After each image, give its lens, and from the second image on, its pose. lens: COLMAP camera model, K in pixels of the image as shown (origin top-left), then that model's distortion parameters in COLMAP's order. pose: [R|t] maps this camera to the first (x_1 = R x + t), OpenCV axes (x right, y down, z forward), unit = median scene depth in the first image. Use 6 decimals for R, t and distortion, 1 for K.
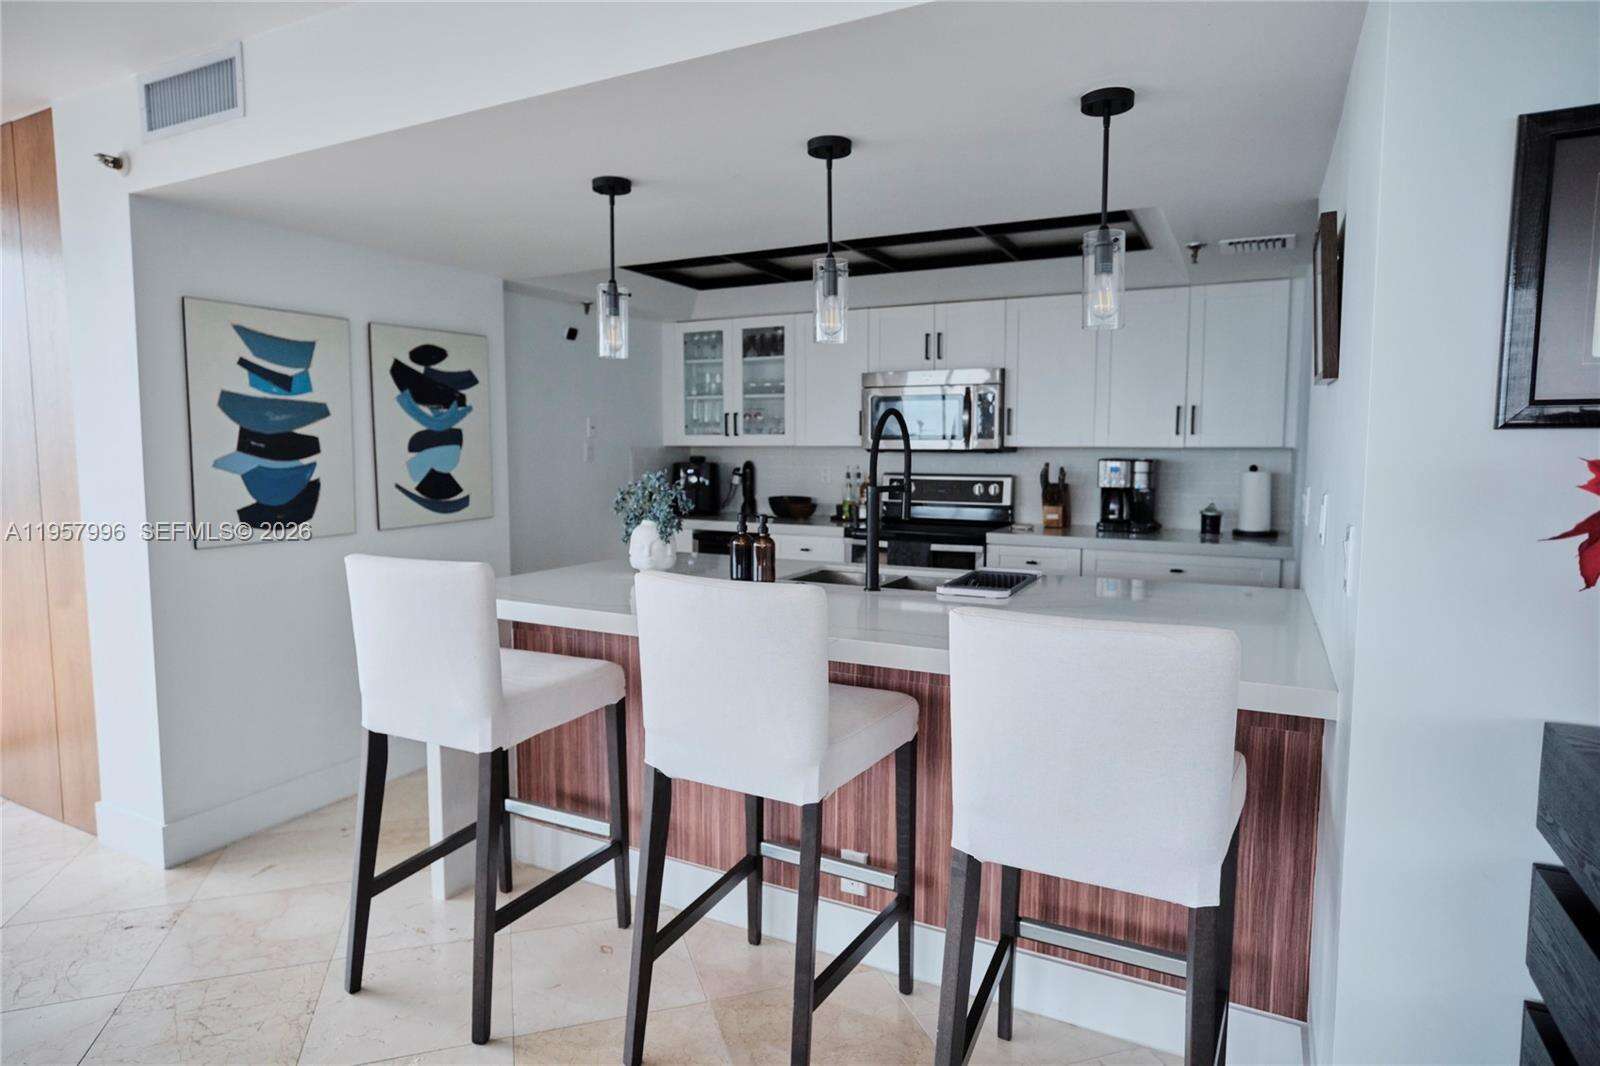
lens RADIAL K [[916.9, 0, 800.0], [0, 916.9, 533.0], [0, 0, 1]] dist [-0.067293, 0.043807]
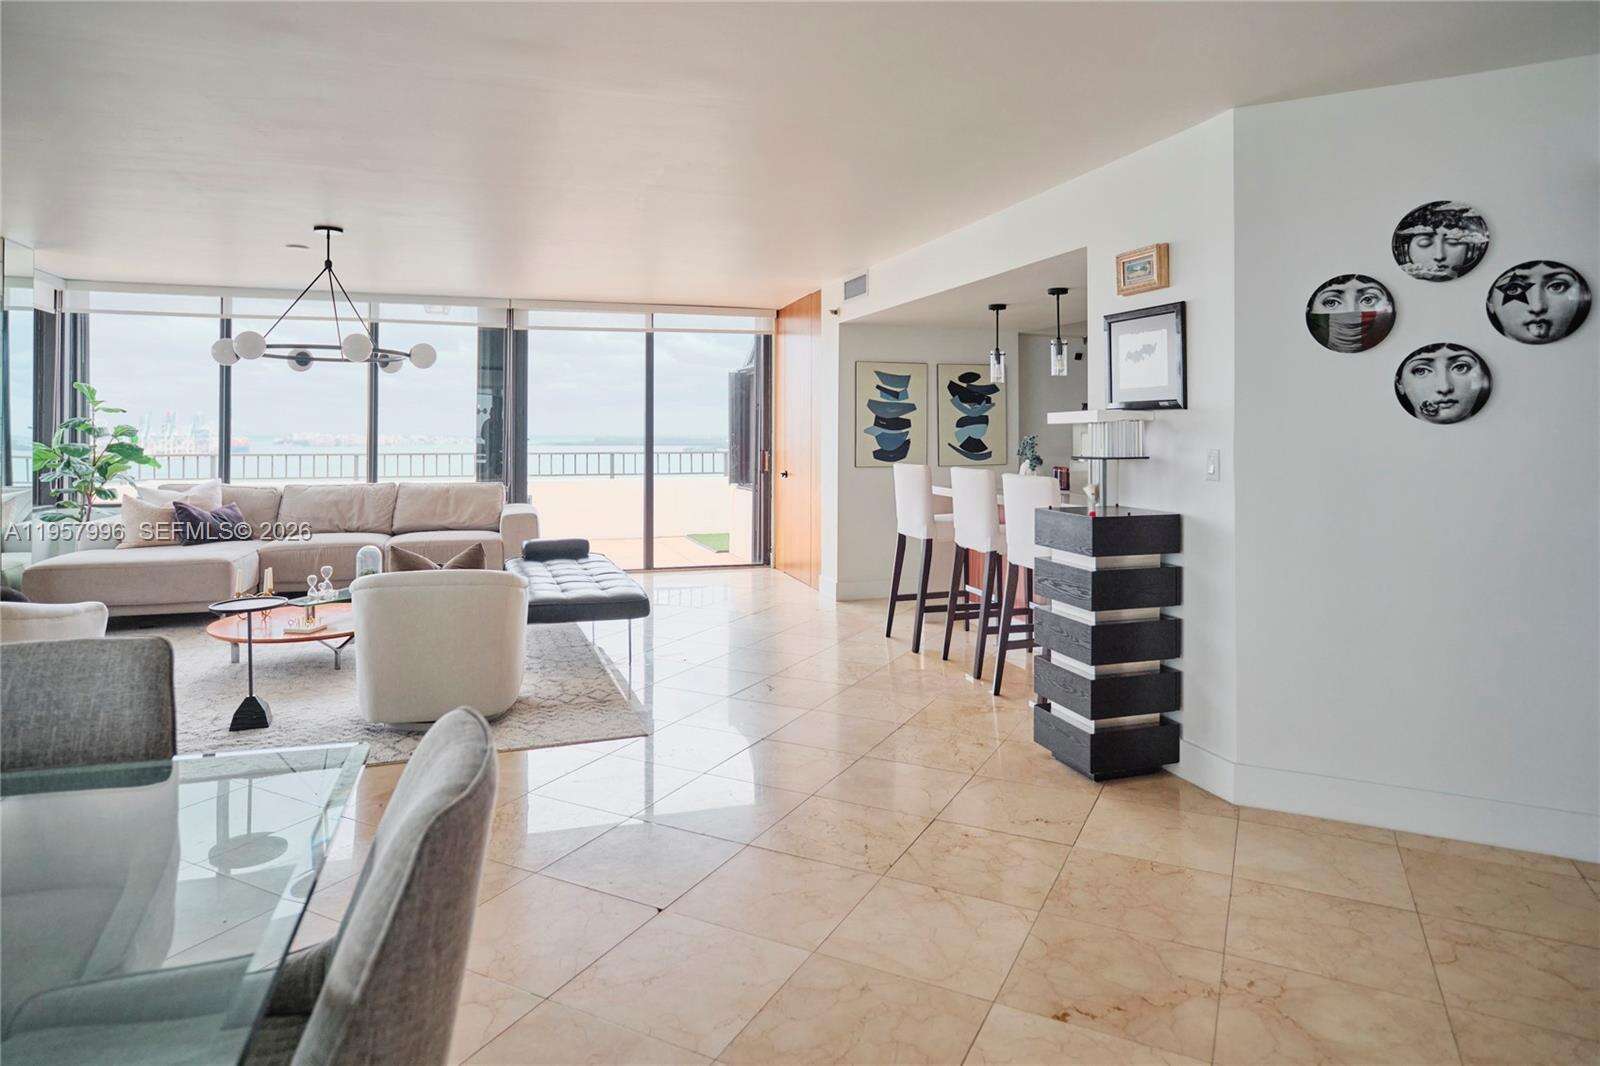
lens RADIAL K [[928.9, 0, 762.5], [0, 928.9, 421.1], [0, 0, 1]] dist [-0.044808, 0.046677]
pose [[0.680914, -0.007883, -0.732321, 0.761032], [-0.072407, 0.994318, -0.078028, 0.085461], [0.728775, 0.106155, 0.676475, -0.674231]]
